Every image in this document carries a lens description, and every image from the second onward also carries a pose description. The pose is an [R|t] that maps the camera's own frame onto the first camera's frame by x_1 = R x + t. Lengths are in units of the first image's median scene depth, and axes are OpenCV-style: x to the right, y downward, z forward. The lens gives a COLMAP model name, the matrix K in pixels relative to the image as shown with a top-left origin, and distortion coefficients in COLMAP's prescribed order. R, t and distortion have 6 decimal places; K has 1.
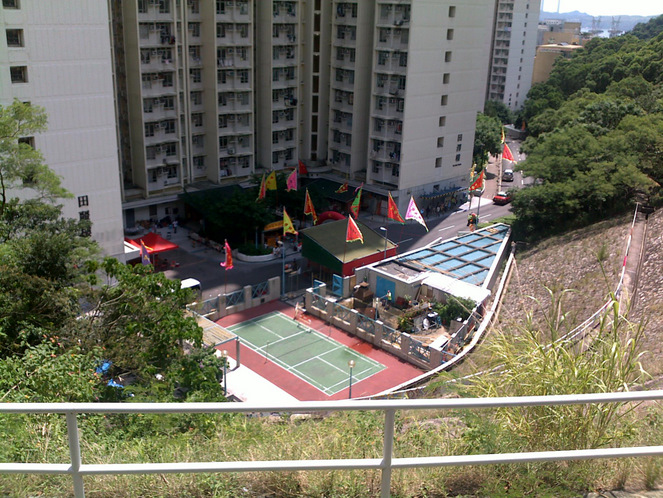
lens RADIAL K [[688.0, 0, 331.5], [0, 688.0, 249.0], [0, 0, 1]] dist [0.113454, -0.342513]
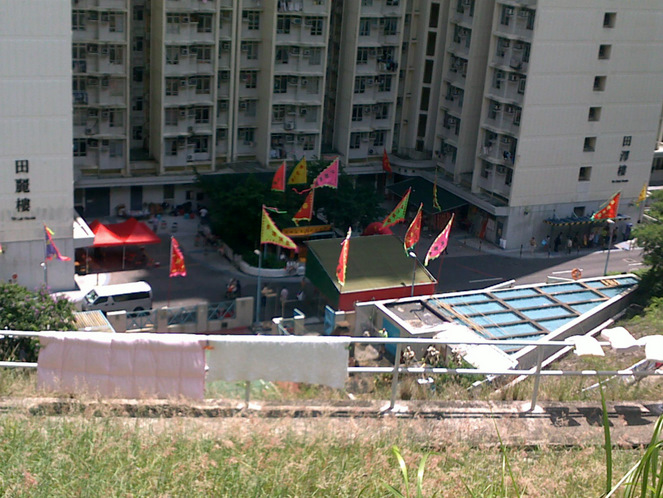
lens RADIAL K [[1044.6, 0, 331.5], [0, 1044.6, 249.0], [0, 0, 1]] dist [0.125752, -0.139278]
pose [[0.948456, 0.138130, -0.285220, 0.244507], [-0.144888, 0.989445, -0.002624, -0.016248], [0.281847, 0.043814, 0.958458, -0.050394]]
